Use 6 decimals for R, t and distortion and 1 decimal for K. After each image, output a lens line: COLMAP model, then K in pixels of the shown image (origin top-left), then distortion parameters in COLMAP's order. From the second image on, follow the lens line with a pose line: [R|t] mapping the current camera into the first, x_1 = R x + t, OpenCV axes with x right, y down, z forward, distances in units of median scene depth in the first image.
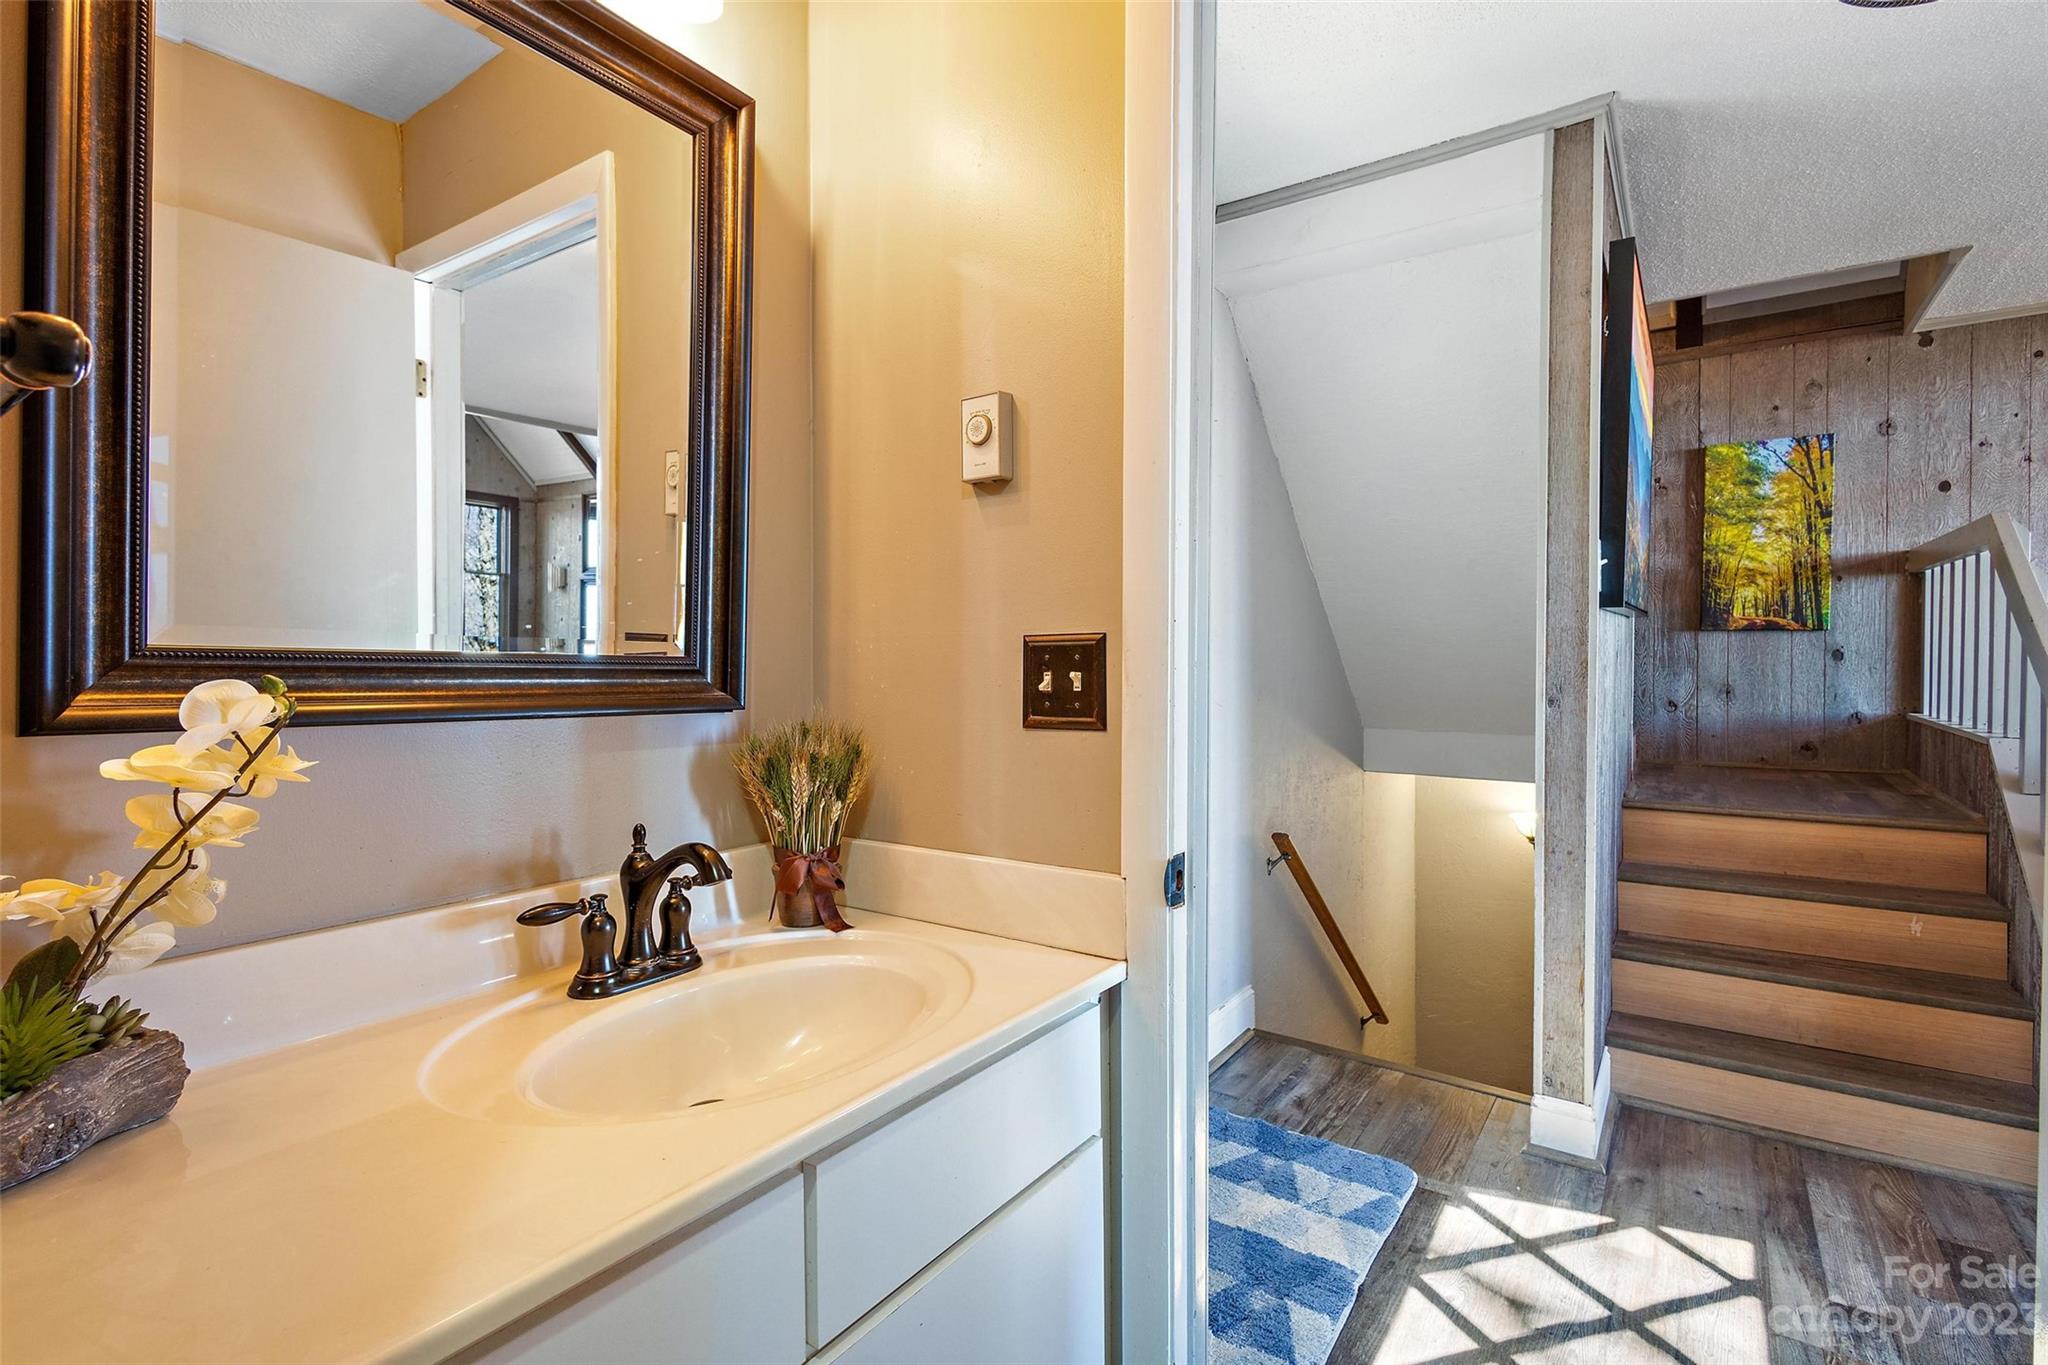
lens RADIAL K [[943.7, 0, 1033.2], [0, 943.7, 675.9], [0, 0, 1]] dist [0.017877, -0.008019]
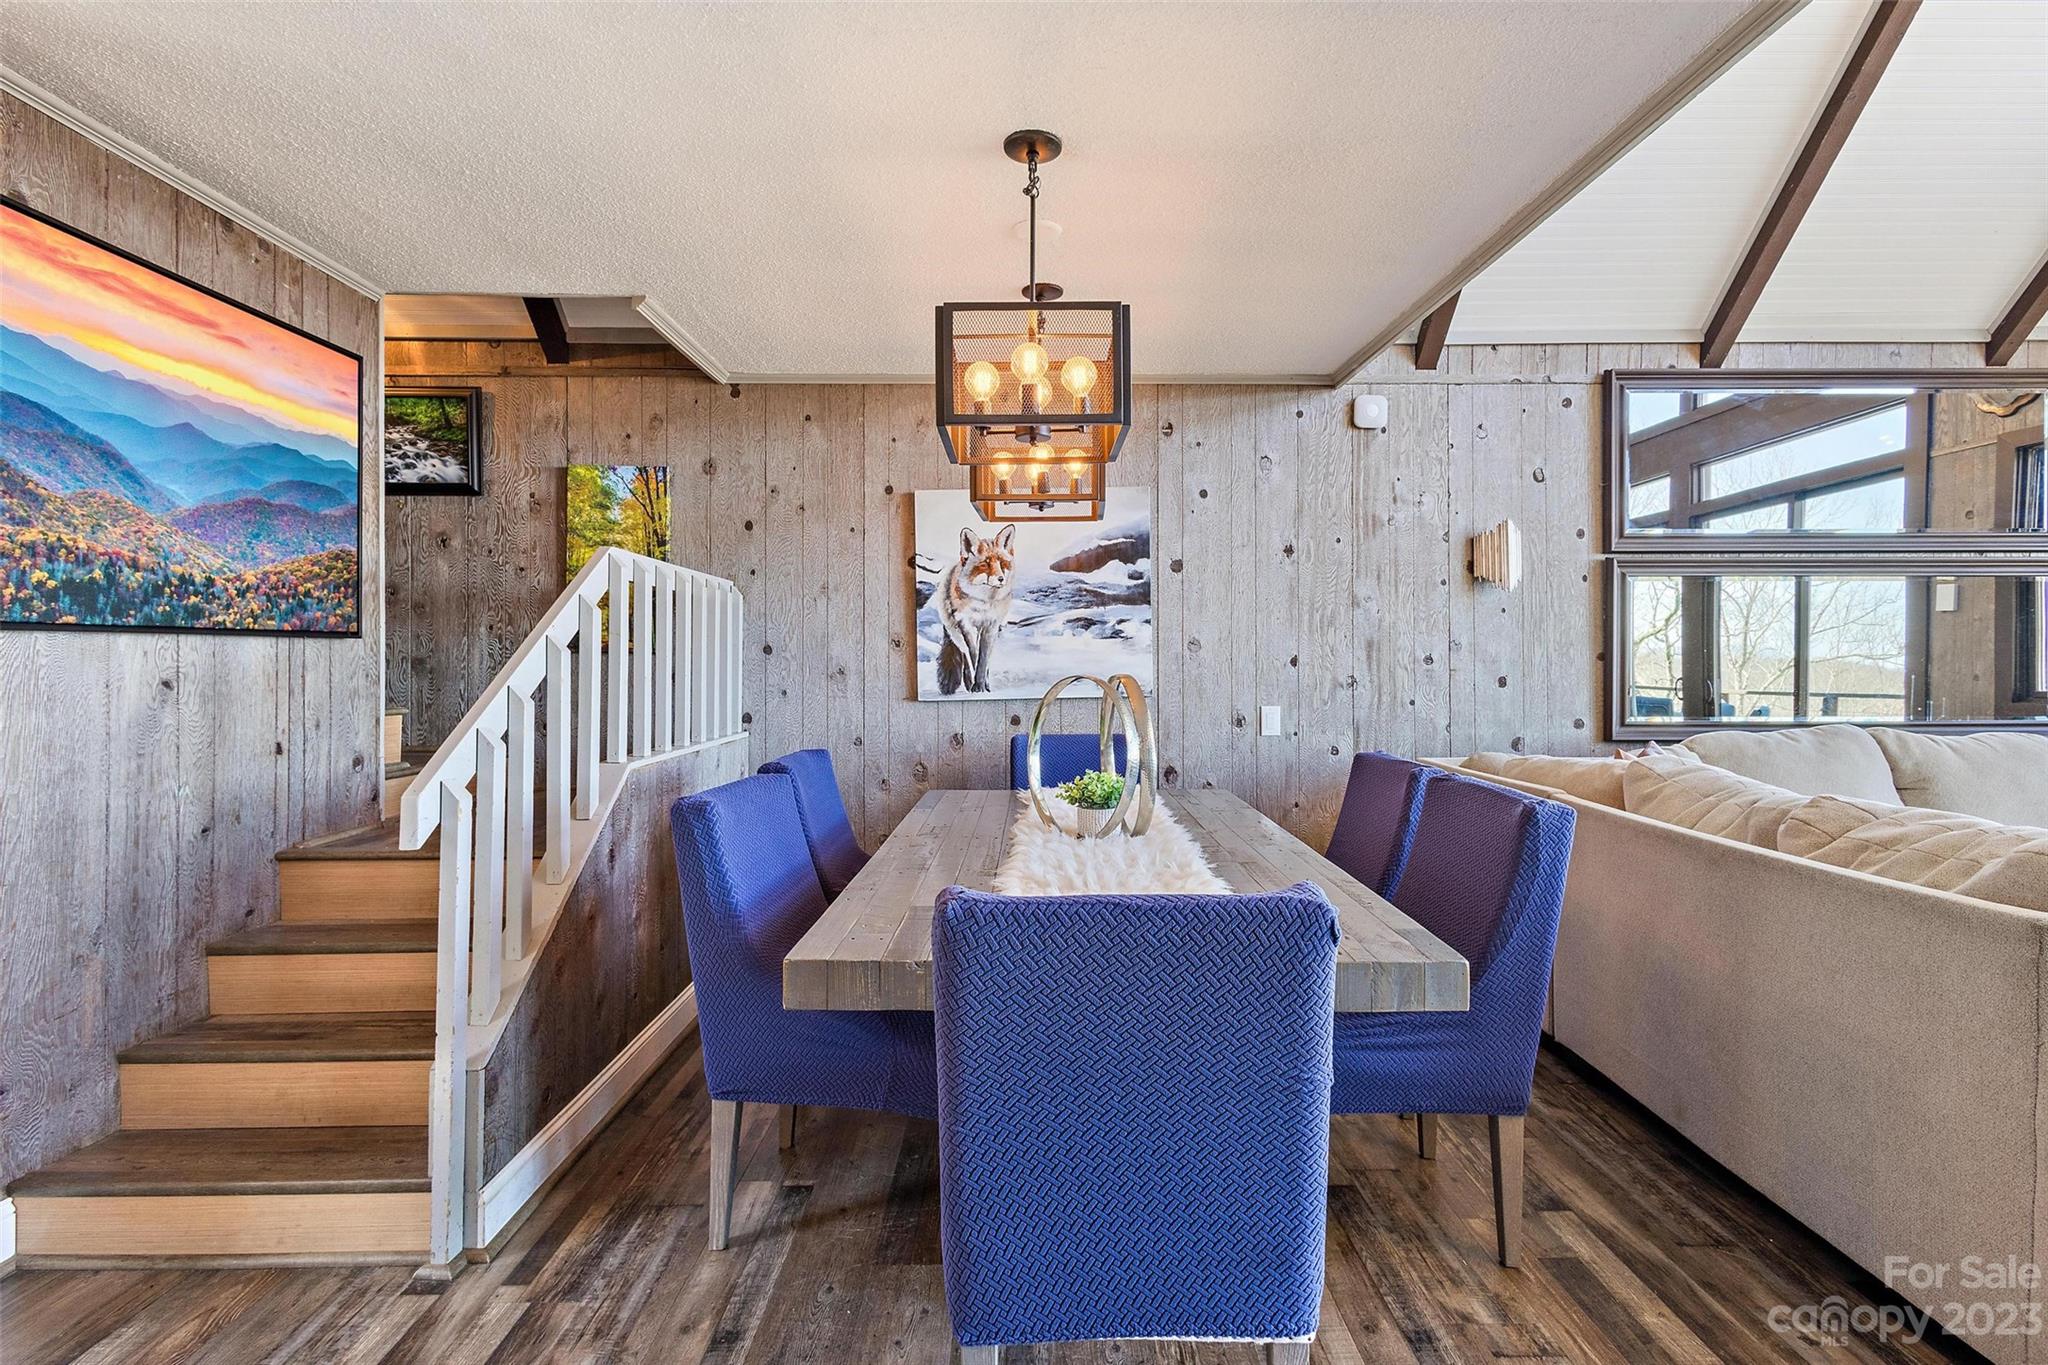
lens RADIAL K [[950.7, 0, 1029.3], [0, 950.7, 662.5], [0, 0, 1]] dist [0.013748, -0.000456]
pose [[0.812412, 0.005162, 0.583061, 0.546437], [0.008337, 0.999756, -0.020469, -0.013653], [-0.583024, 0.021490, 0.812171, -0.082421]]
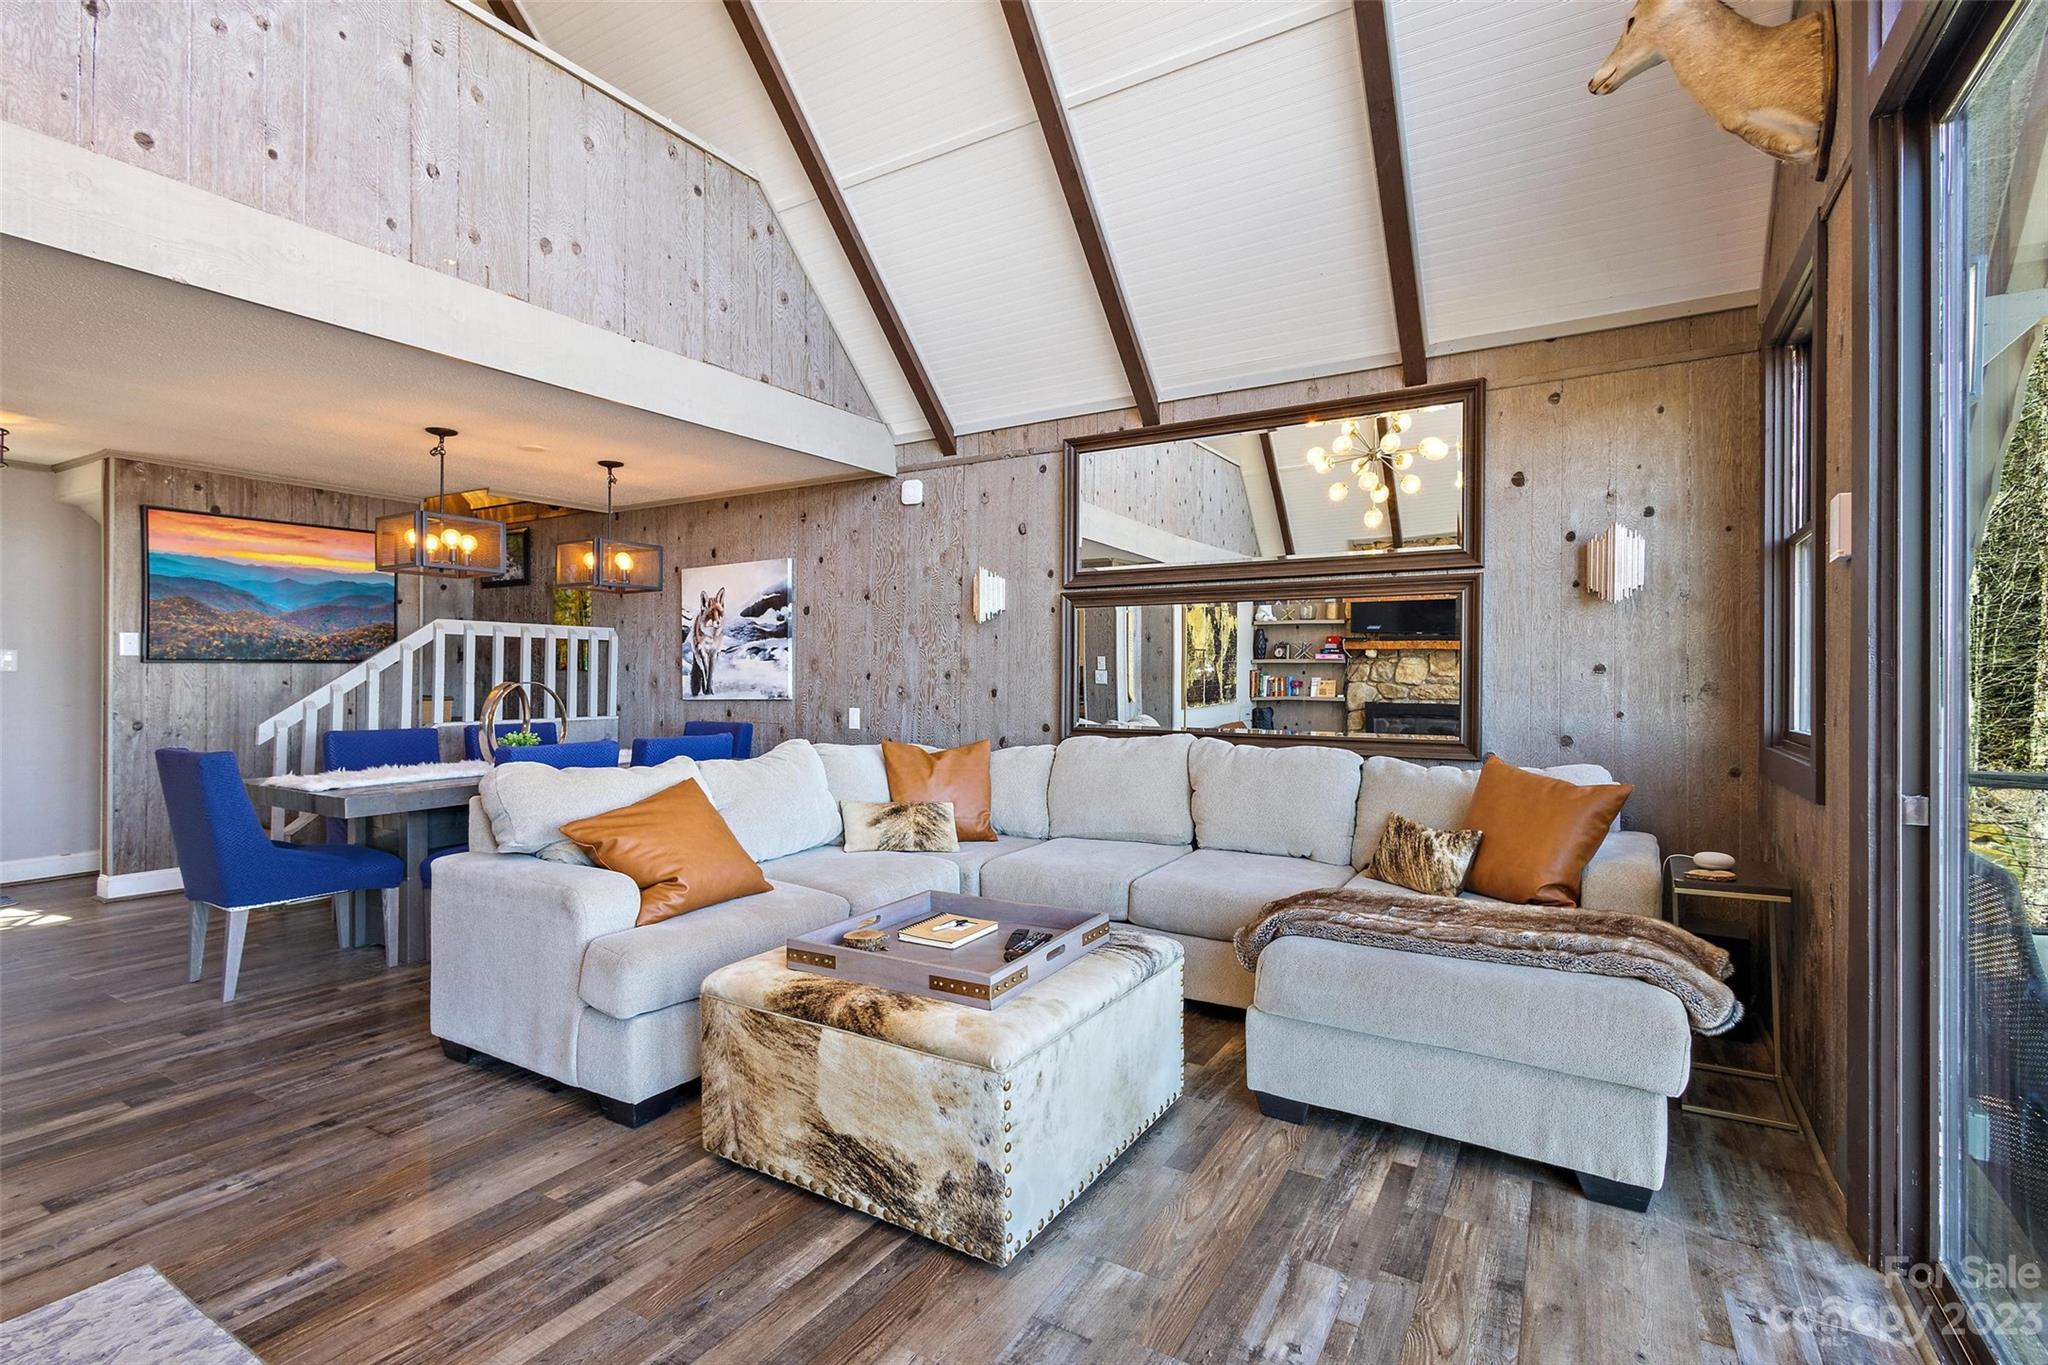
lens RADIAL K [[941.7, 0, 1021.1], [0, 941.7, 679.8], [0, 0, 1]] dist [0.010122, -0.000073]
pose [[0.997515, 0.009553, 0.069805, 1.532721], [-0.008309, 0.999802, -0.018096, -0.004033], [-0.069964, 0.017471, 0.997396, -0.865649]]
